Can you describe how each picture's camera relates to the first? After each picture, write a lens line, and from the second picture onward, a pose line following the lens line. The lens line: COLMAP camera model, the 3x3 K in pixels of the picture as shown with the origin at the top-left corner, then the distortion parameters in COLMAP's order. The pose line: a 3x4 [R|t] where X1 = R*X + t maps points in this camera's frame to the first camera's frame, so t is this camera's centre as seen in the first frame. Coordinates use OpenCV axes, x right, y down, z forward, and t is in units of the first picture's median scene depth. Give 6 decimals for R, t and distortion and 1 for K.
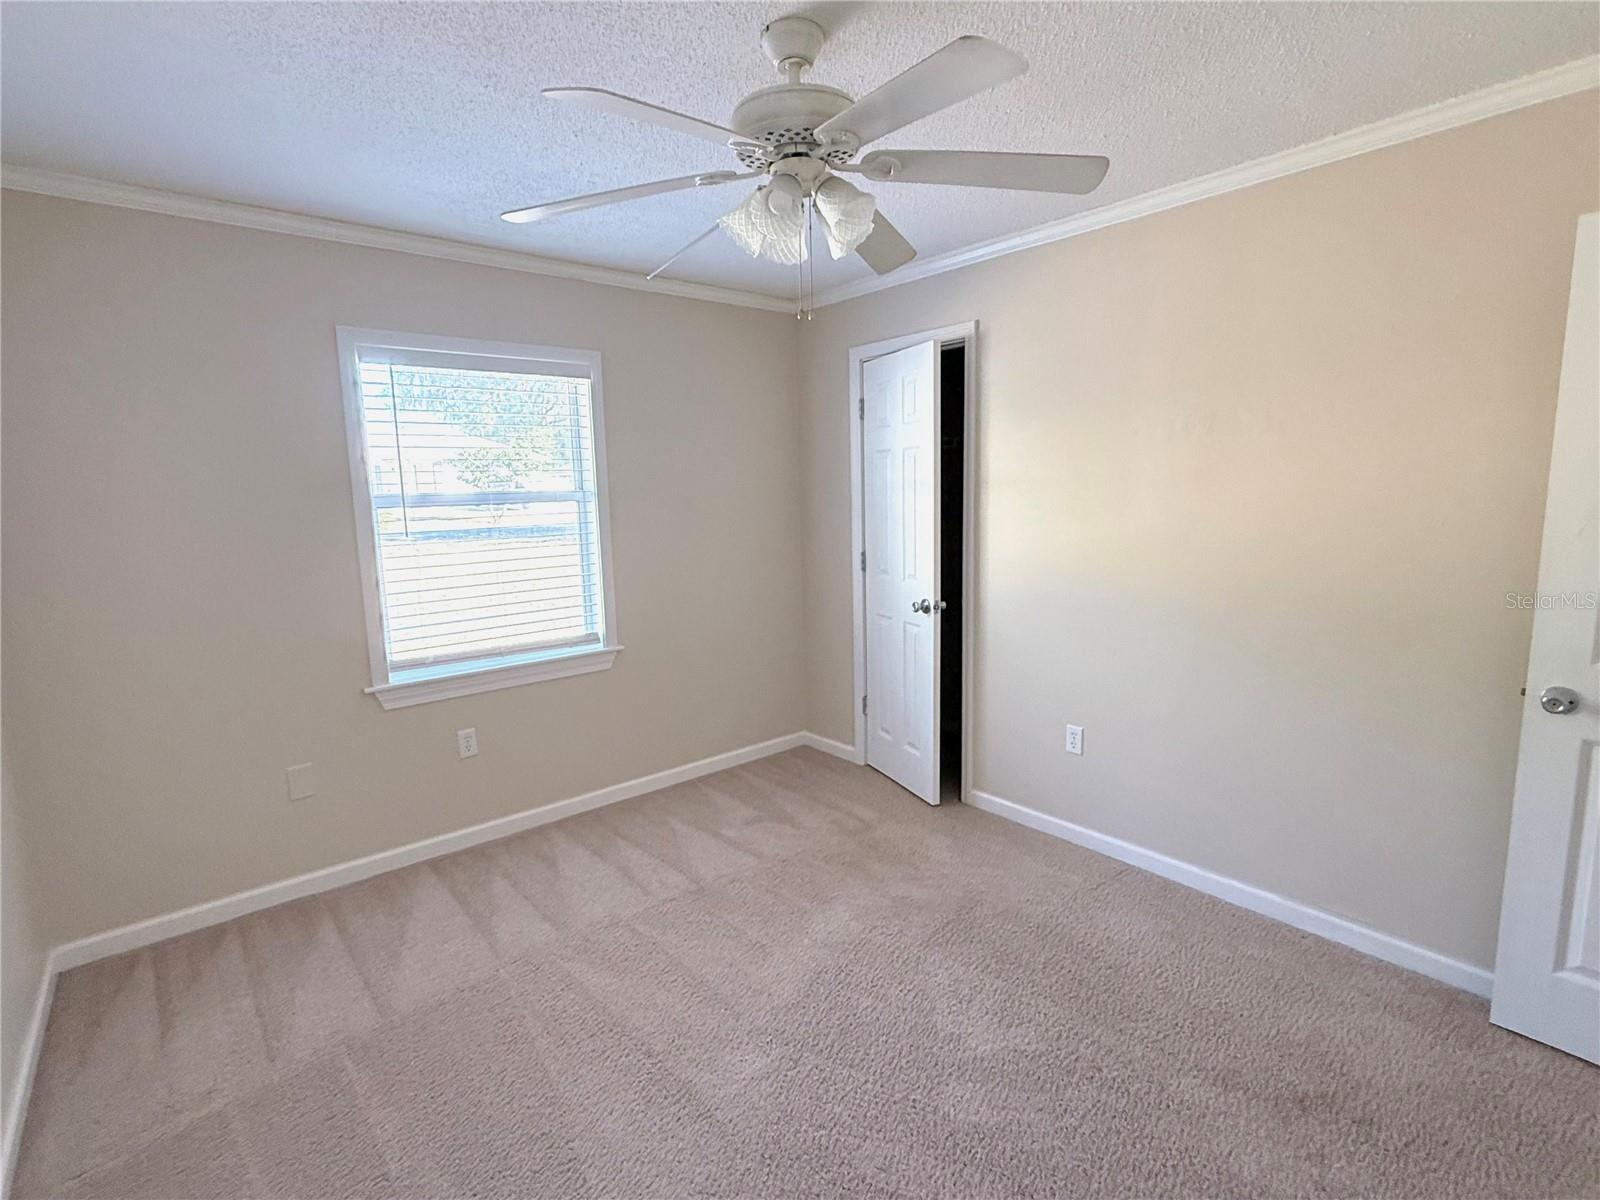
lens RADIAL K [[760.3, 0, 800.0], [0, 760.3, 600.0], [0, 0, 1]] dist [0.001623, -0.000419]
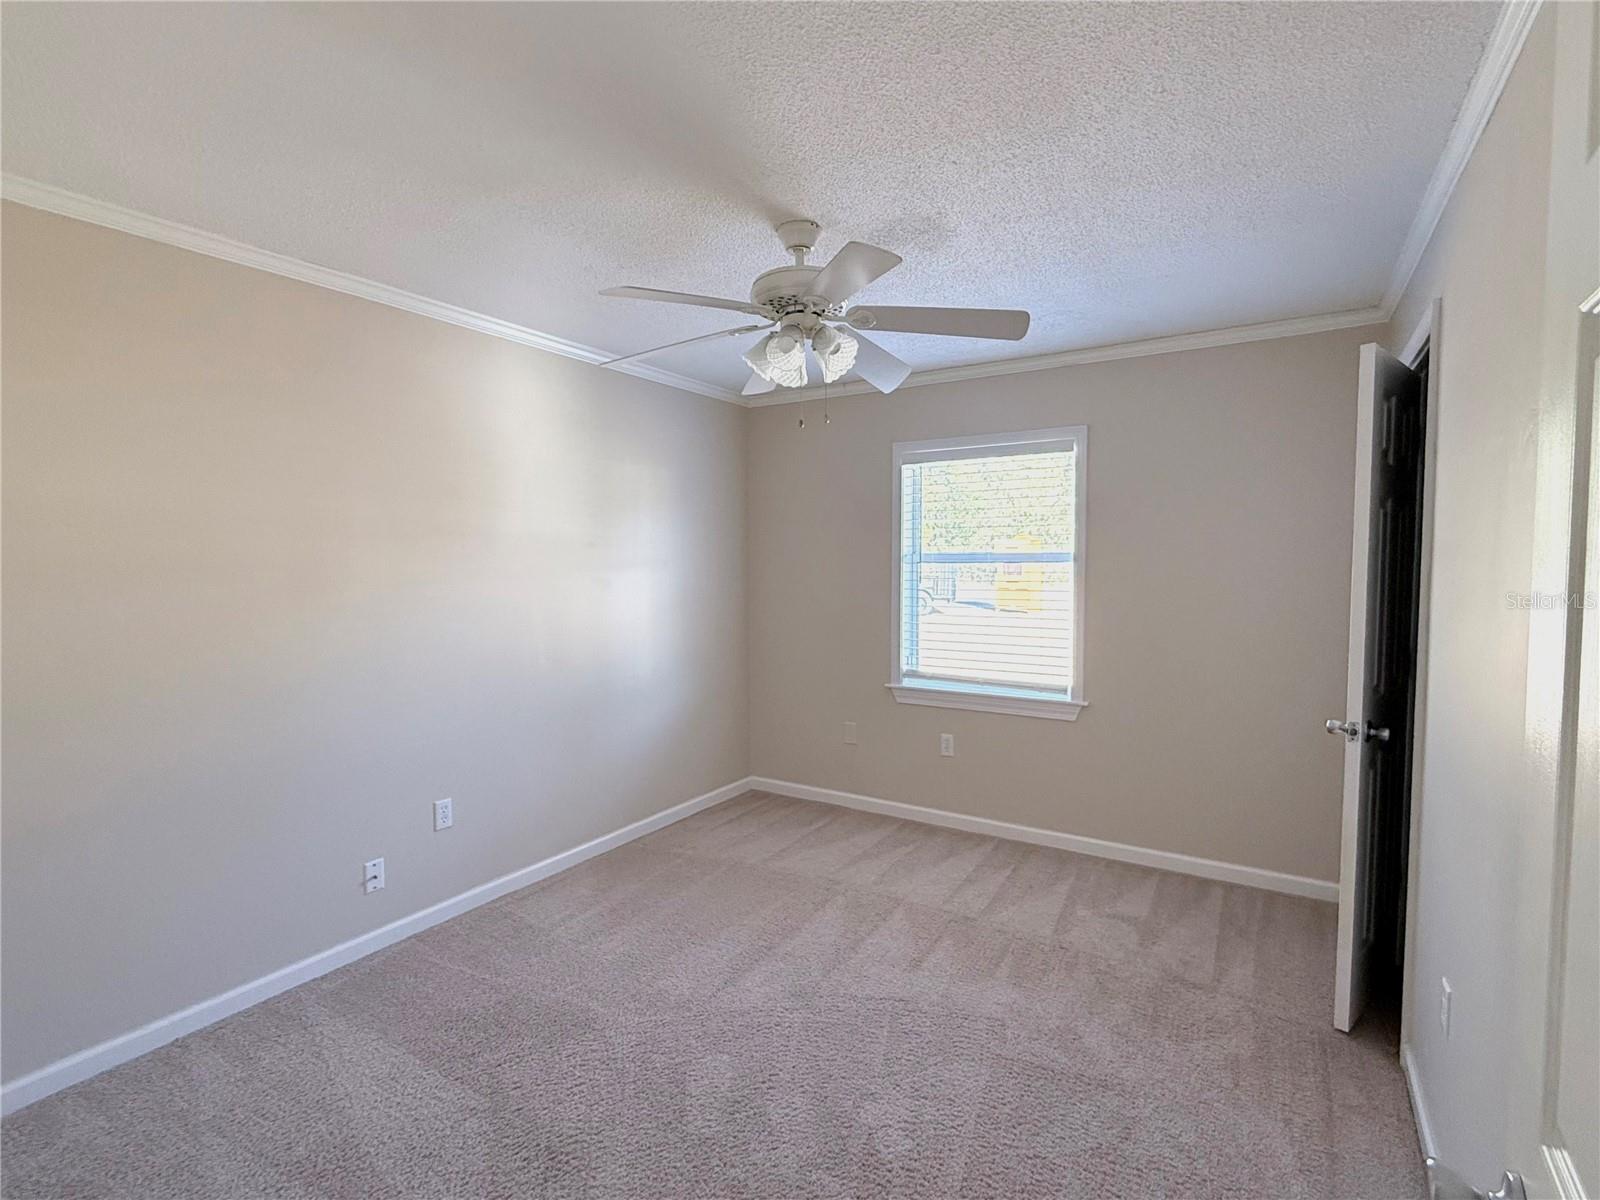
lens RADIAL K [[760.3, 0, 800.0], [0, 760.3, 600.0], [0, 0, 1]] dist [0.001623, -0.000419]
pose [[0.307815, 0.073374, -0.948613, 0.707986], [-0.144838, 0.989015, 0.029500, -0.058783], [0.940357, 0.128315, 0.315061, 0.333261]]
